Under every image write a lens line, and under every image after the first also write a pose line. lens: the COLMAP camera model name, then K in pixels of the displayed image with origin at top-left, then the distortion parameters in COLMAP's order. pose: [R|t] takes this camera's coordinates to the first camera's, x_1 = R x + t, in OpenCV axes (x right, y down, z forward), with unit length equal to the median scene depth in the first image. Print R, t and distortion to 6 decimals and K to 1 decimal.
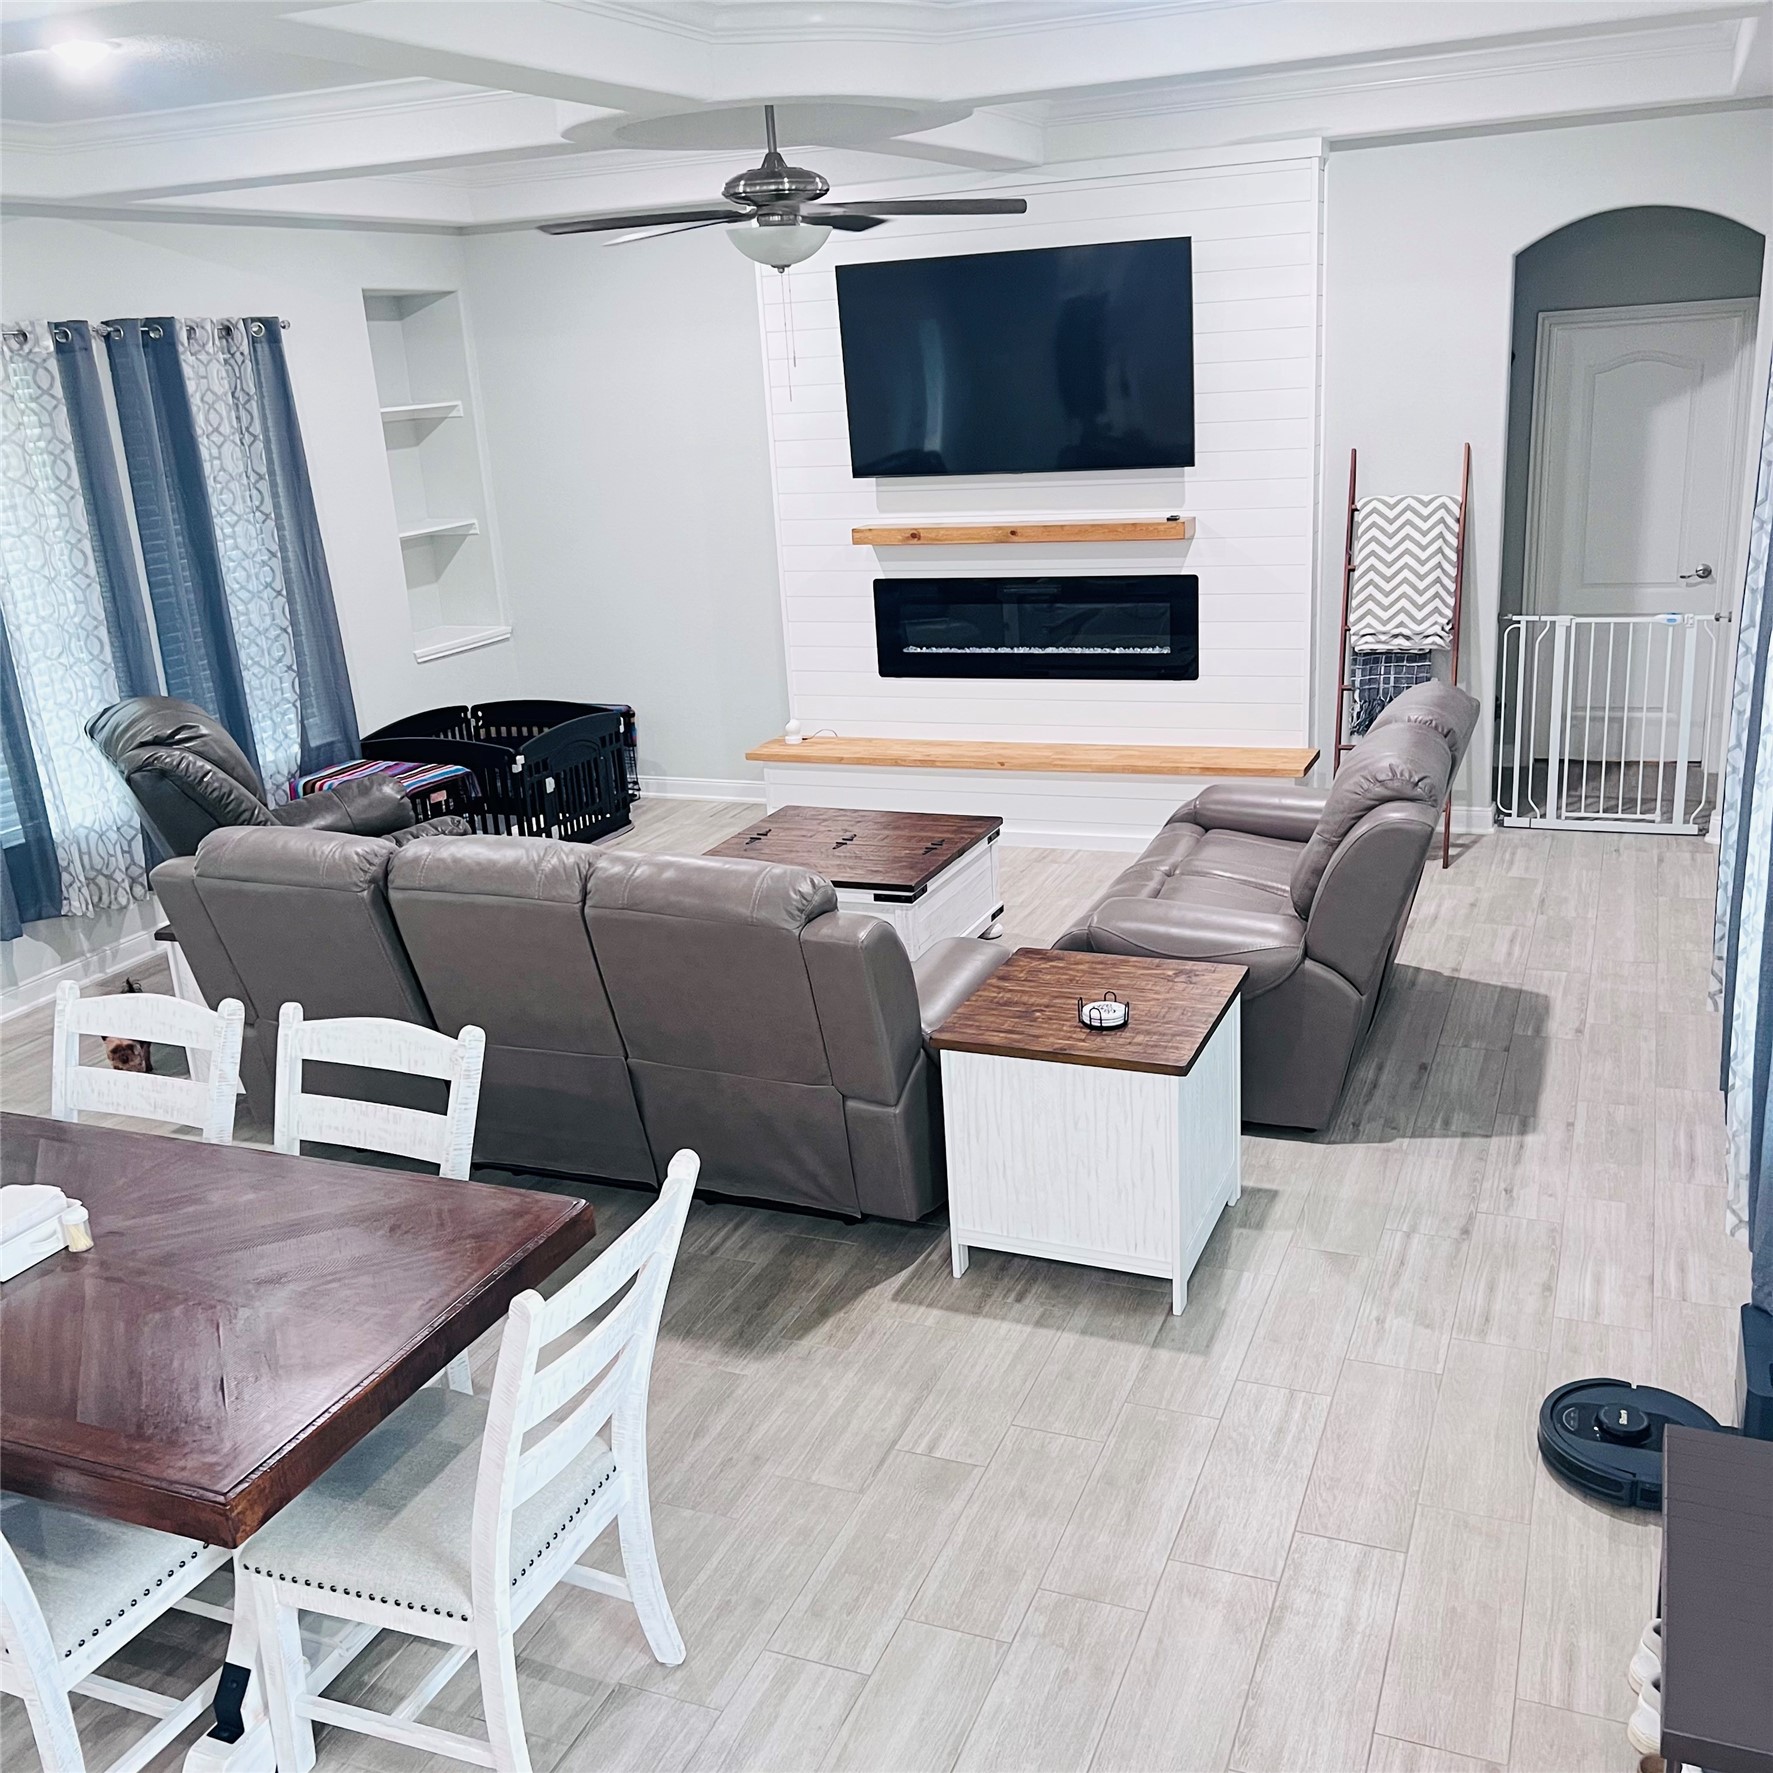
lens RADIAL K [[1778.5, 0, 871.6], [0, 1778.5, 889.7], [0, 0, 1]] dist [0.050745, 0.000000]
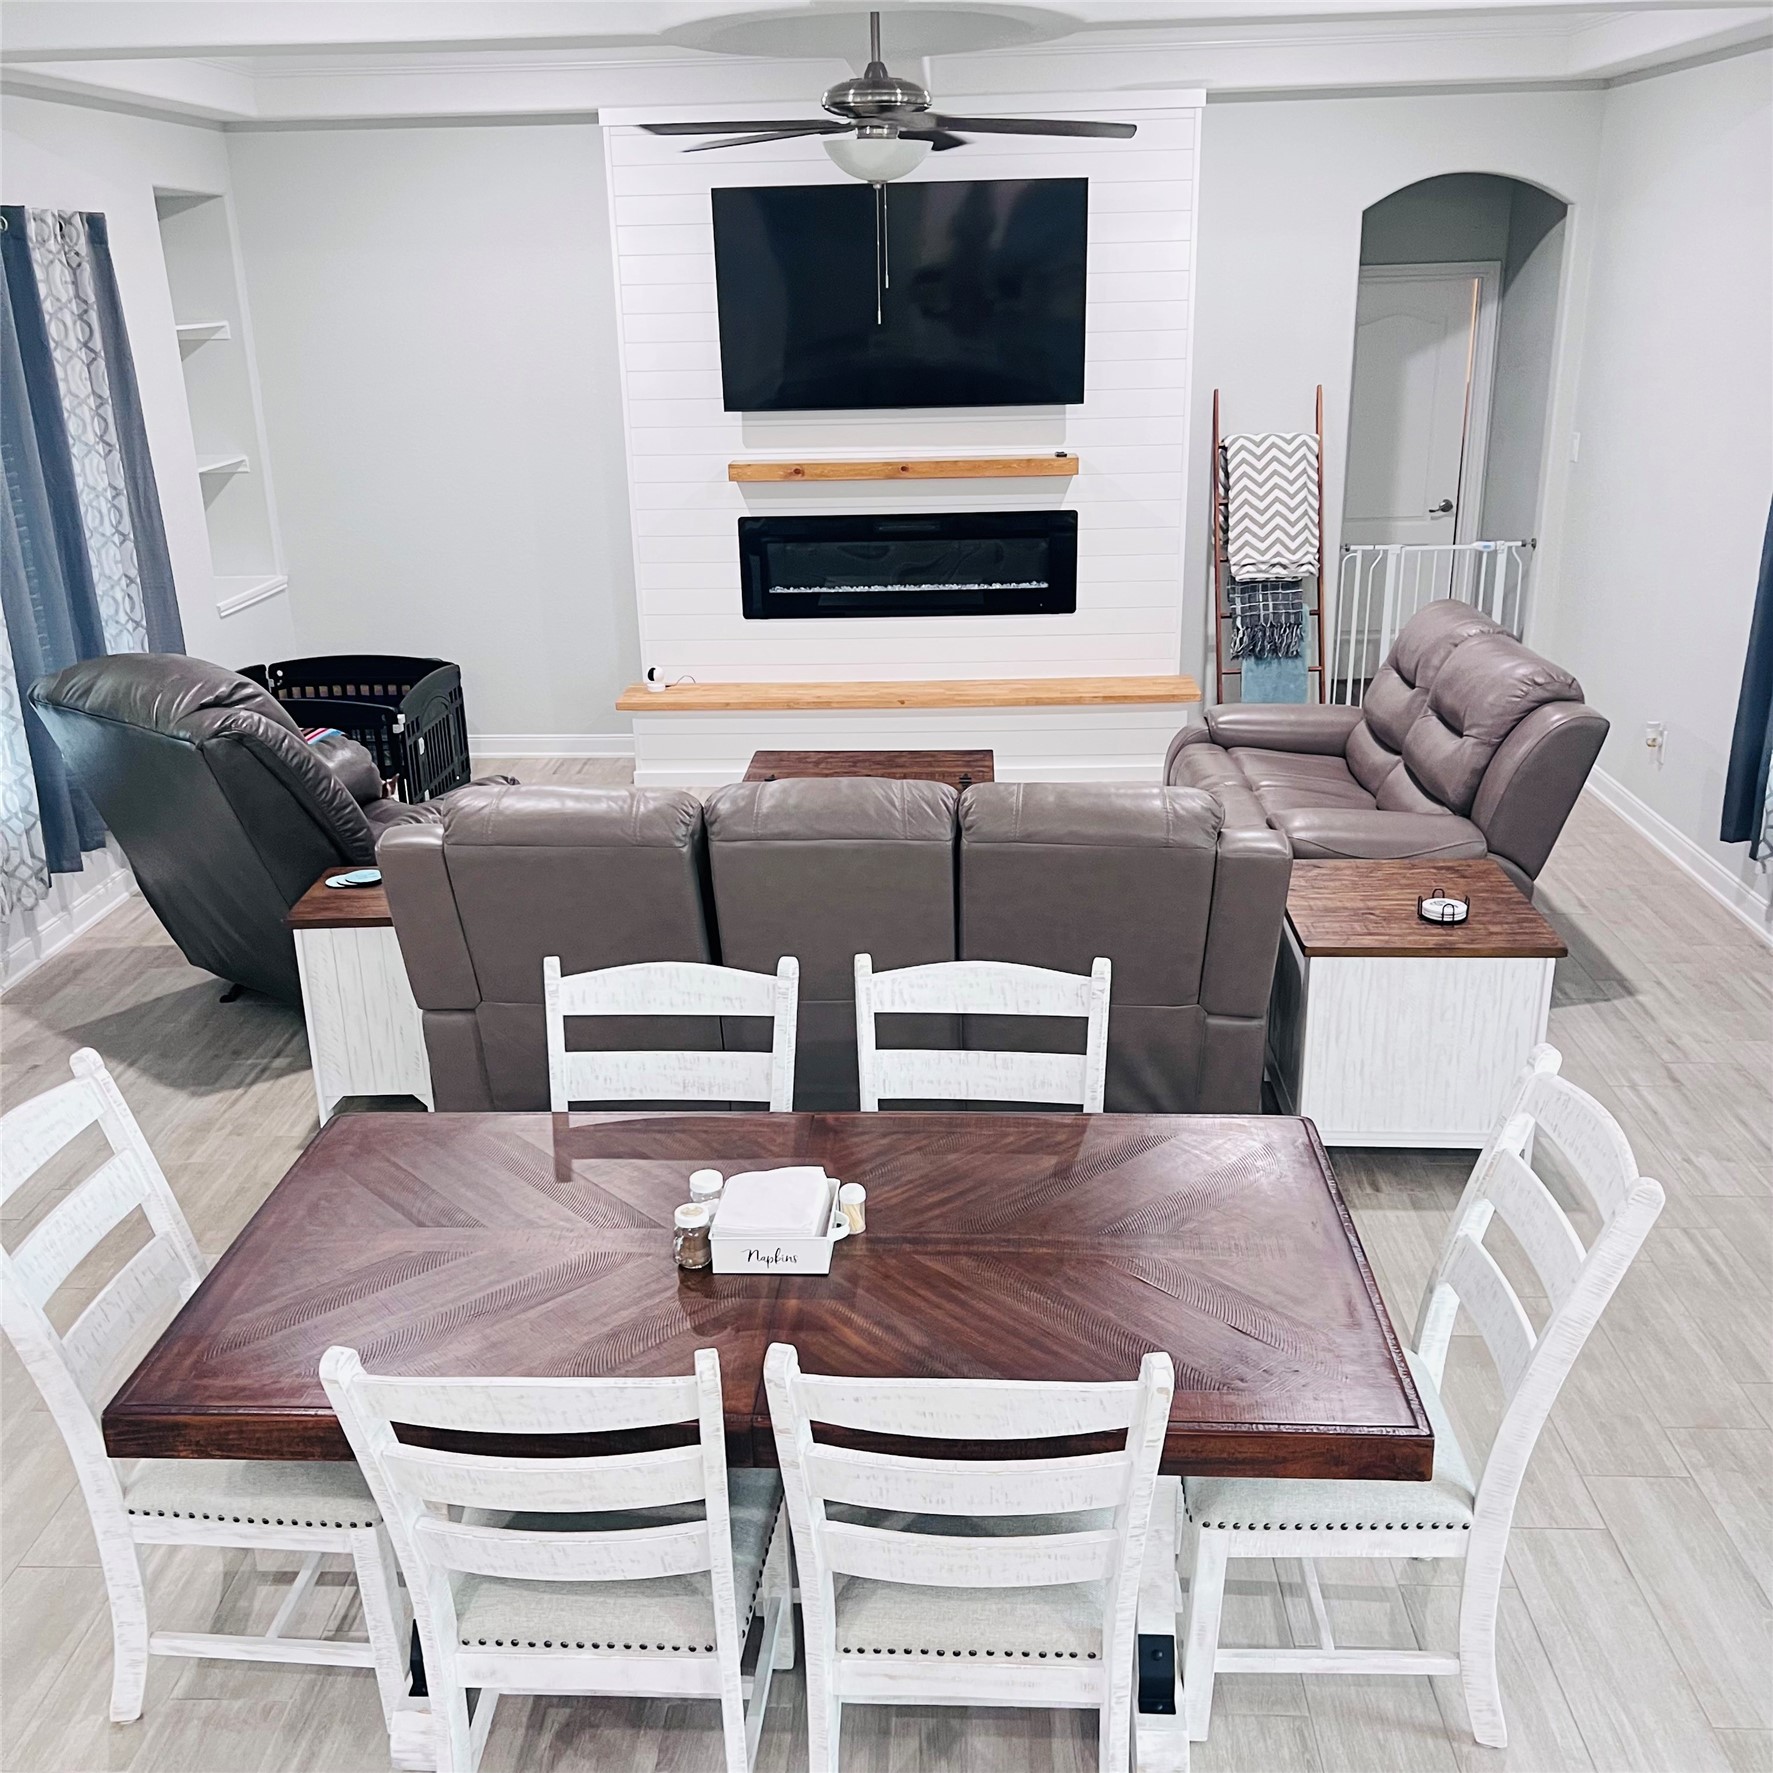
lens RADIAL K [[1778.5, 0, 883.5], [0, 1778.5, 892.6], [0, 0, 1]] dist [0.050745, 0.000000]
pose [[0.942356, -0.076869, 0.325663, -0.291016], [0.068576, 0.996964, 0.036887, -0.001234], [-0.327509, -0.012428, 0.944766, 0.059549]]
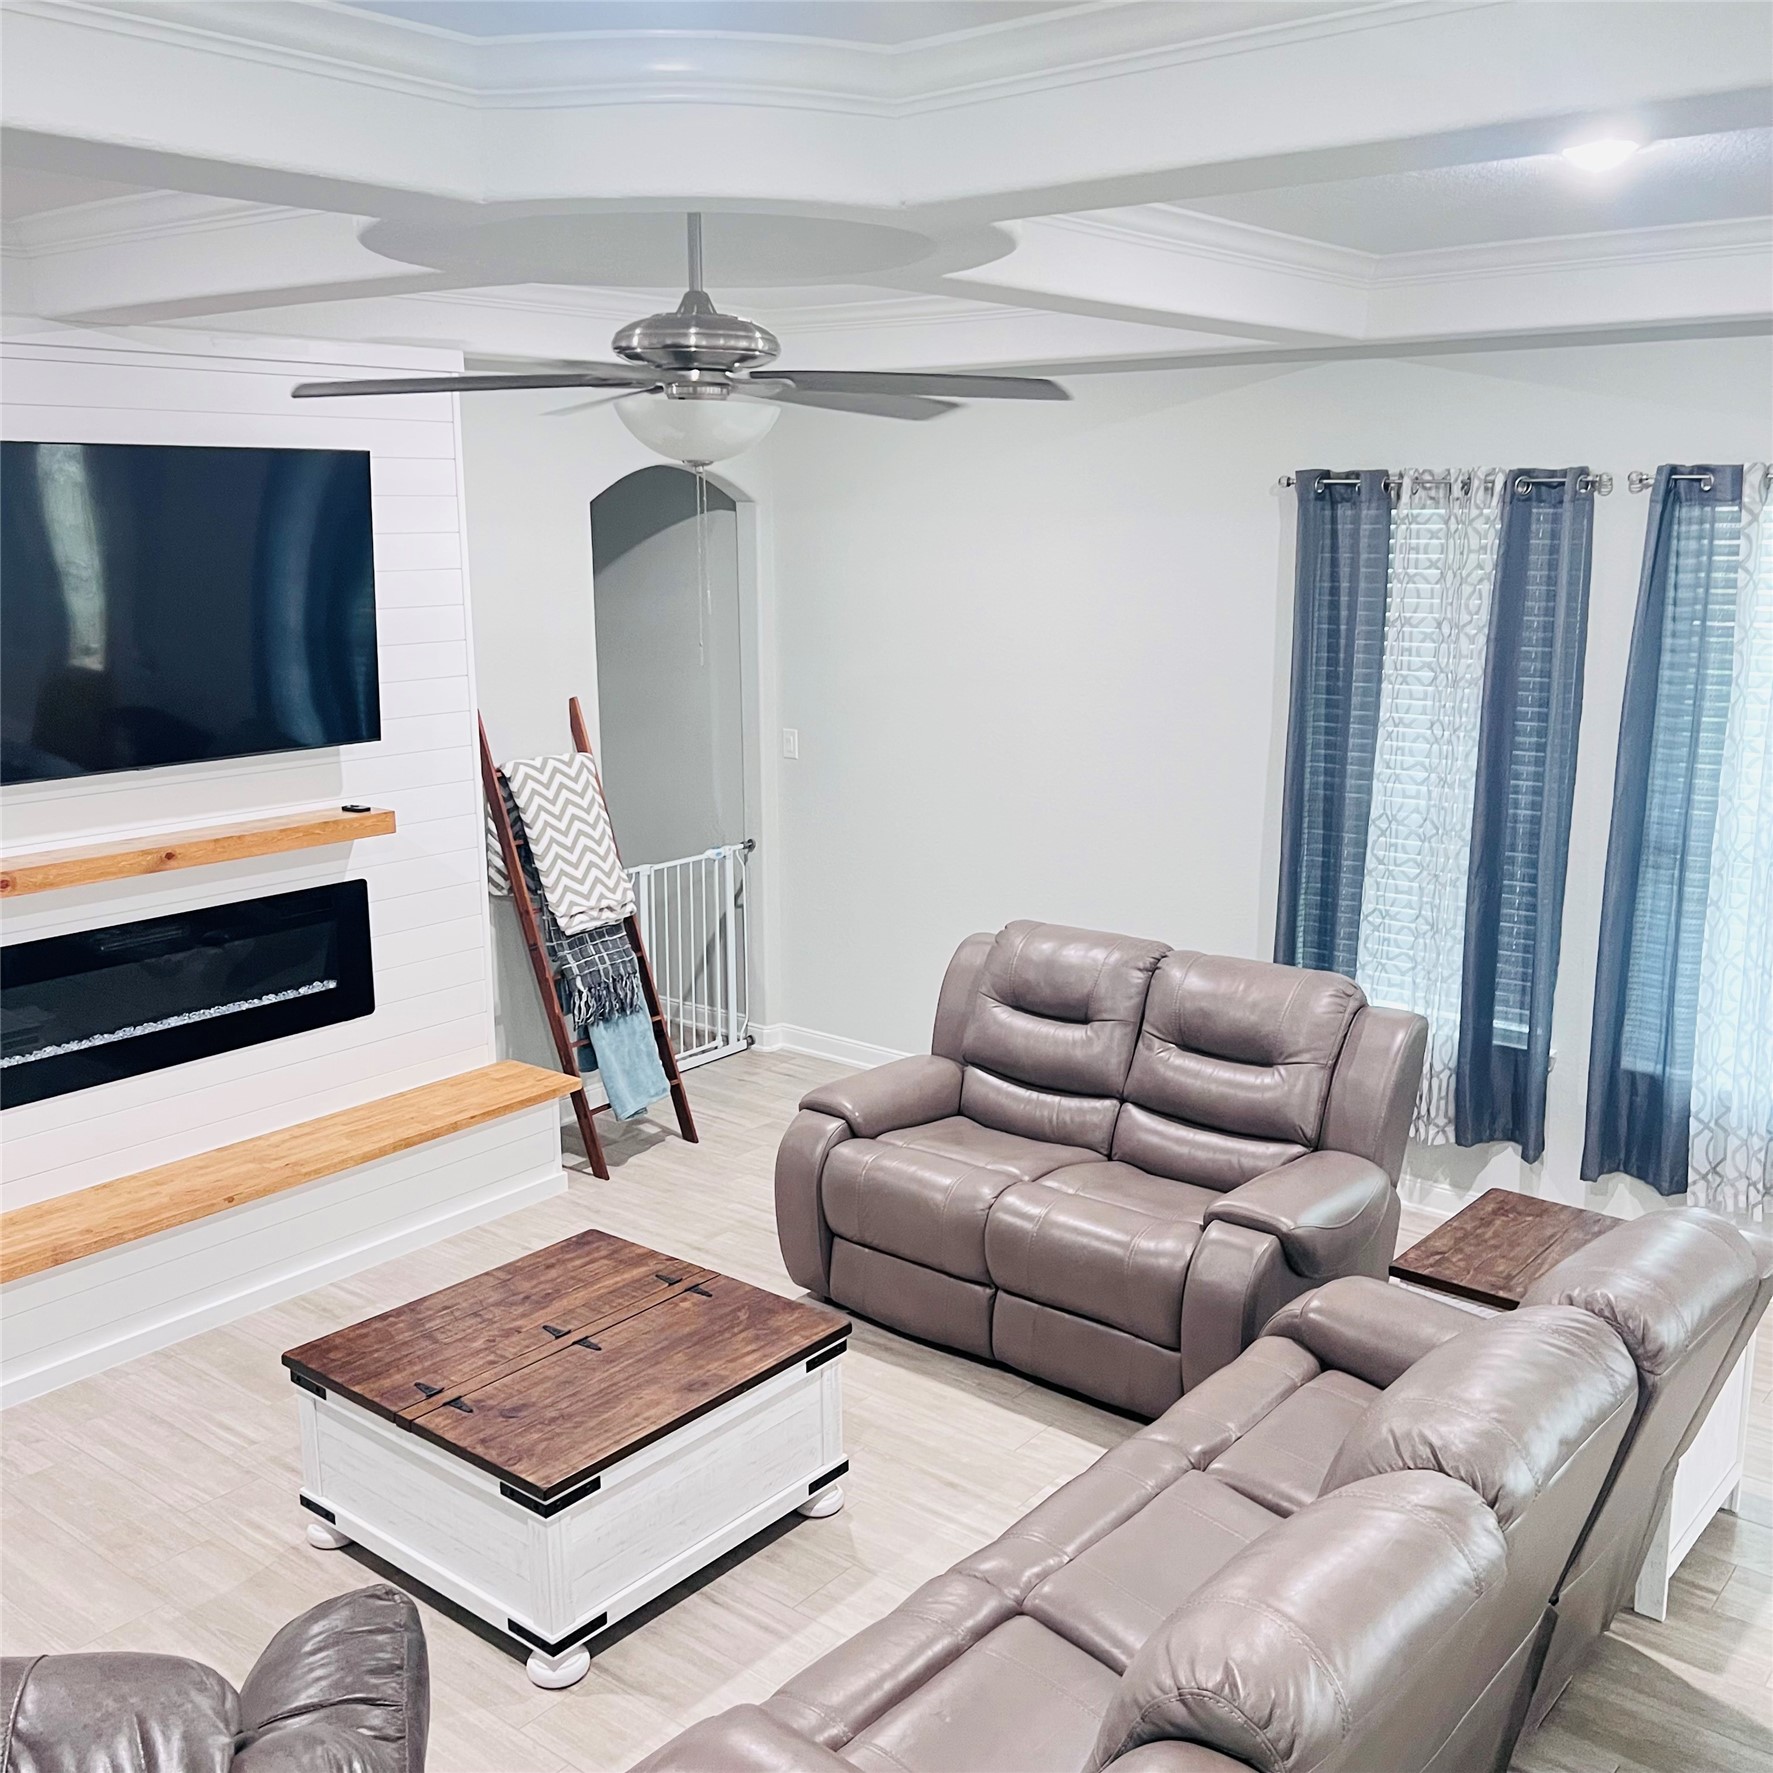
lens RADIAL K [[1778.5, 0, 886.4], [0, 1778.5, 927.4], [0, 0, 1]] dist [0.050745, 0.000000]
pose [[0.282137, -0.166459, 0.944823, -0.501562], [0.268170, 0.959259, 0.088923, -0.172939], [-0.921132, 0.228284, 0.315281, 0.589024]]
